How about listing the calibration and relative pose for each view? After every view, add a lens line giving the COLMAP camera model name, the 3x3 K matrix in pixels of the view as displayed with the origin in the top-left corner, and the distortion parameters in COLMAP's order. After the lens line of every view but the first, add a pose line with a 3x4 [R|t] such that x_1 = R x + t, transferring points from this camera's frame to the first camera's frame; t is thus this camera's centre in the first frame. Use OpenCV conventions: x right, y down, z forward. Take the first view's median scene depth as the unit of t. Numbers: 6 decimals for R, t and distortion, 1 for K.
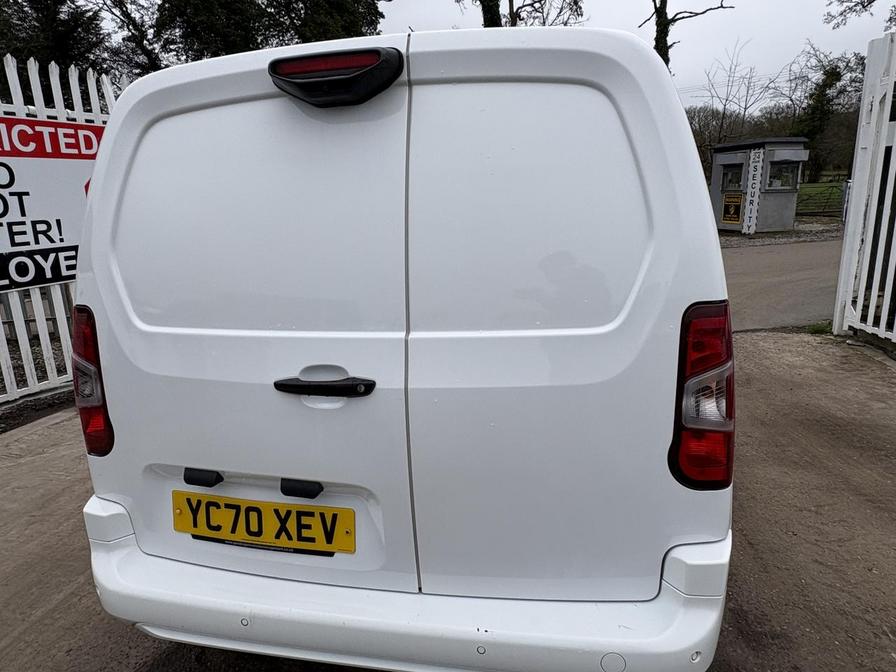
lens RADIAL K [[568.1, 0, 446.3], [0, 568.1, 329.1], [0, 0, 1]] dist [0.003192, -0.000643]
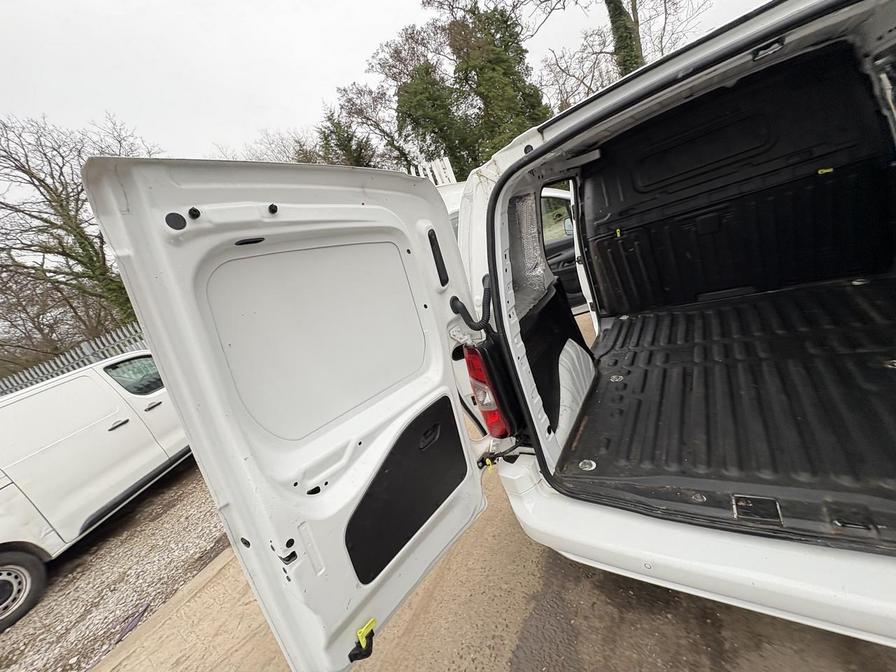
lens RADIAL K [[355.1, 0, 449.9], [0, 355.1, 335.8], [0, 0, 1]] dist [0.000080, -0.000044]
pose [[0.878653, -0.179360, -0.442492, -0.099584], [0.246172, 0.964262, 0.097967, -0.061590], [0.409107, -0.195008, 0.891405, 0.064349]]
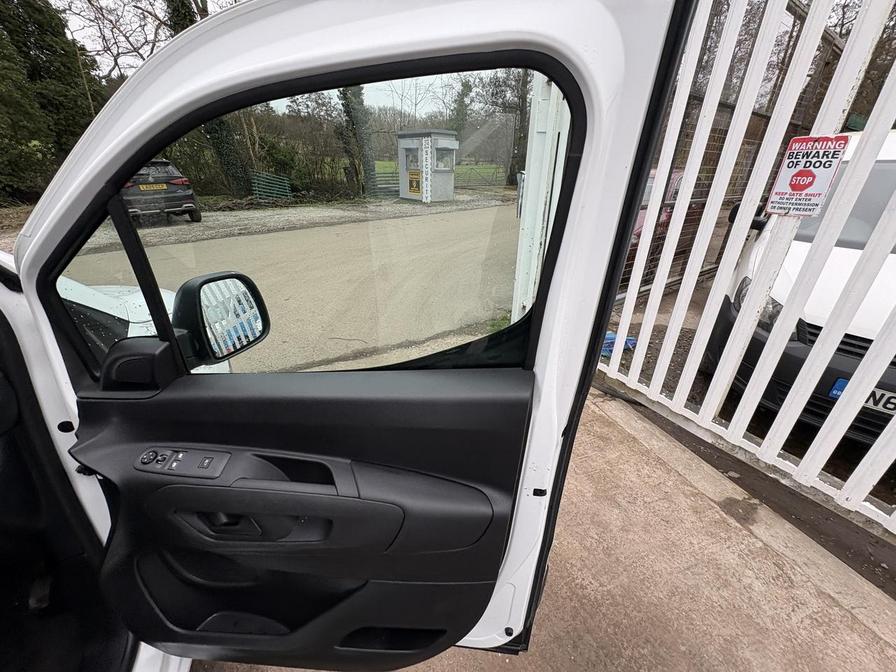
lens RADIAL K [[355.1, 0, 448.7], [0, 355.1, 336.6], [0, 0, 1]] dist [0.000080, -0.000044]
pose [[0.856555, -0.187146, 0.480926, 0.343951], [0.080424, 0.968949, 0.233815, -0.178211], [-0.509751, -0.161597, 0.845009, 0.648932]]
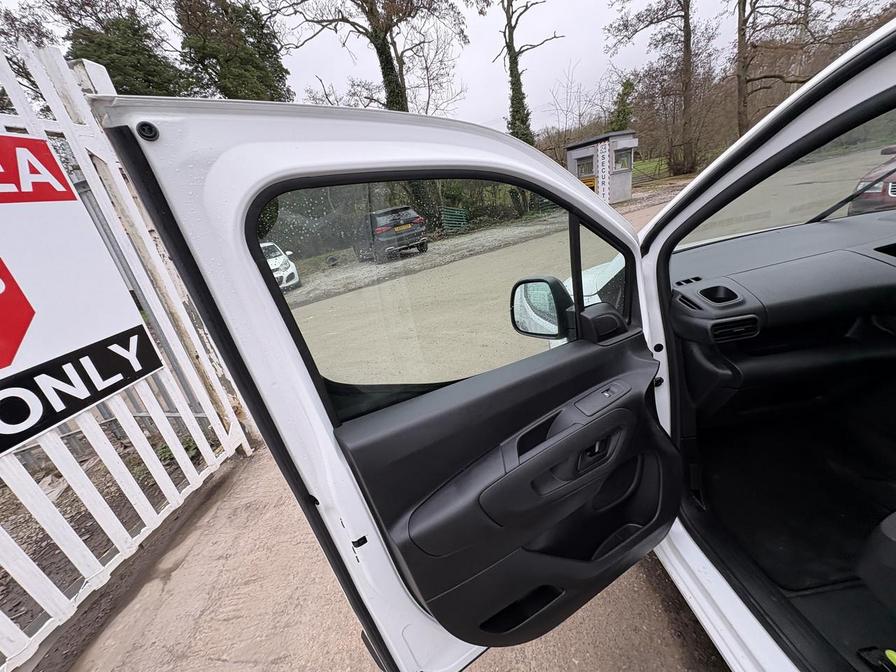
lens RADIAL K [[355.1, 0, 450.1], [0, 355.1, 336.5], [0, 0, 1]] dist [0.000080, -0.000044]
pose [[0.955978, -0.222859, 0.190890, -0.294600], [0.199541, 0.970690, 0.133954, -0.185727], [-0.215148, -0.089967, 0.972429, 0.755404]]
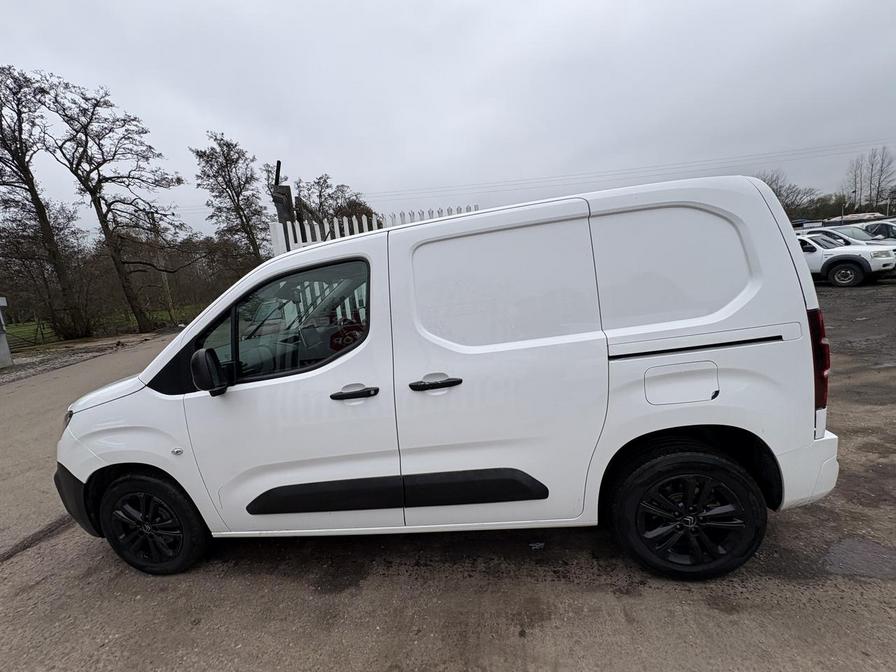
lens RADIAL K [[355.1, 0, 447.9], [0, 355.1, 334.3], [0, 0, 1]] dist [0.000080, -0.000044]
pose [[-0.062978, -0.114454, 0.991430, -0.537873], [0.327542, 0.936008, 0.128862, -0.147540], [-0.942736, 0.332850, -0.021459, 0.690093]]
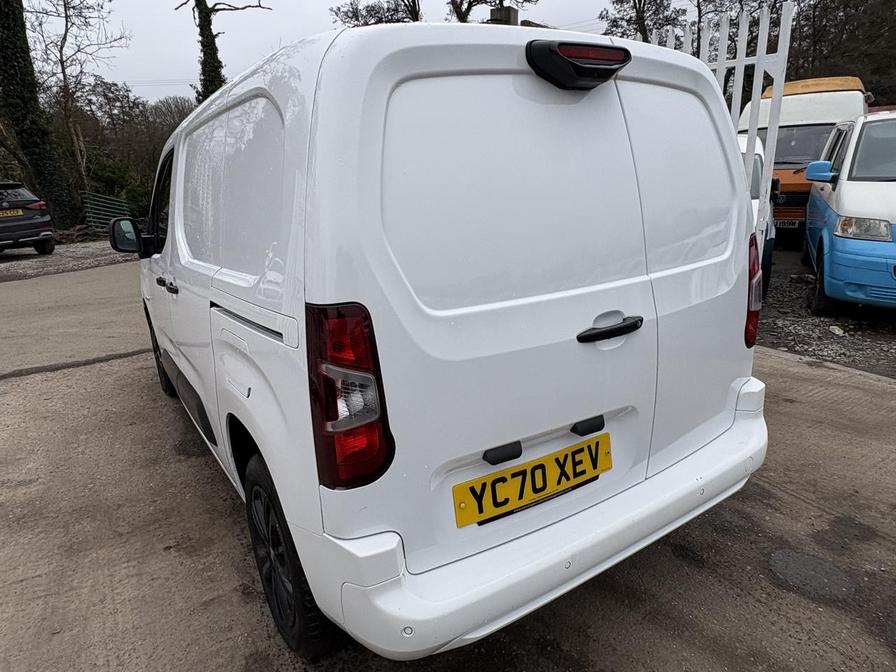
lens RADIAL K [[568.1, 0, 446.1], [0, 568.1, 326.2], [0, 0, 1]] dist [0.003192, -0.000643]
pose [[0.715292, -0.175913, 0.676322, -0.377002], [0.169535, 0.982569, 0.076265, -0.016412], [-0.677949, 0.060109, 0.732647, 0.109675]]
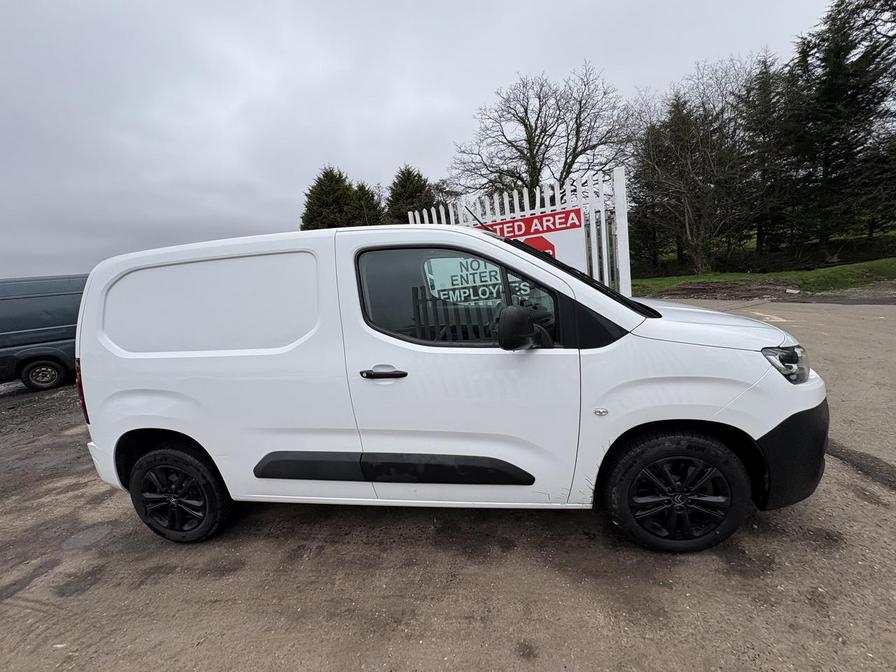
lens RADIAL K [[355.1, 0, 447.1], [0, 355.1, 335.0], [0, 0, 1]] dist [0.000080, -0.000044]
pose [[0.044981, 0.204936, -0.977741, 0.642134], [-0.109529, 0.973843, 0.199080, -0.200462], [0.992965, 0.098136, 0.066251, 0.757624]]
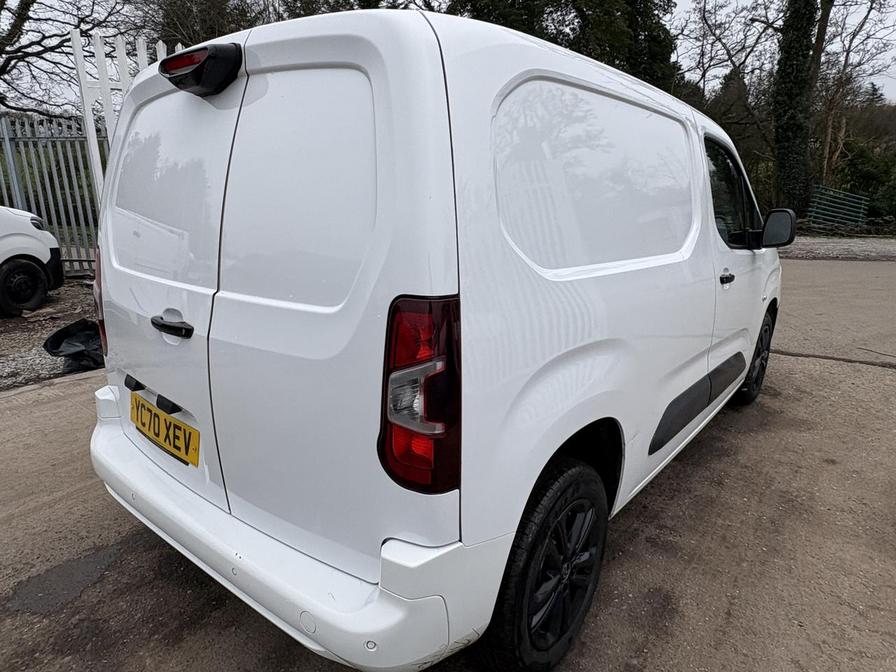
lens RADIAL K [[568.1, 0, 451.1], [0, 568.1, 327.9], [0, 0, 1]] dist [0.003192, -0.000643]
pose [[0.888983, 0.152490, -0.431806, 0.258495], [-0.136500, 0.988304, 0.067993, -0.018706], [0.437123, -0.001503, 0.899400, 0.046038]]
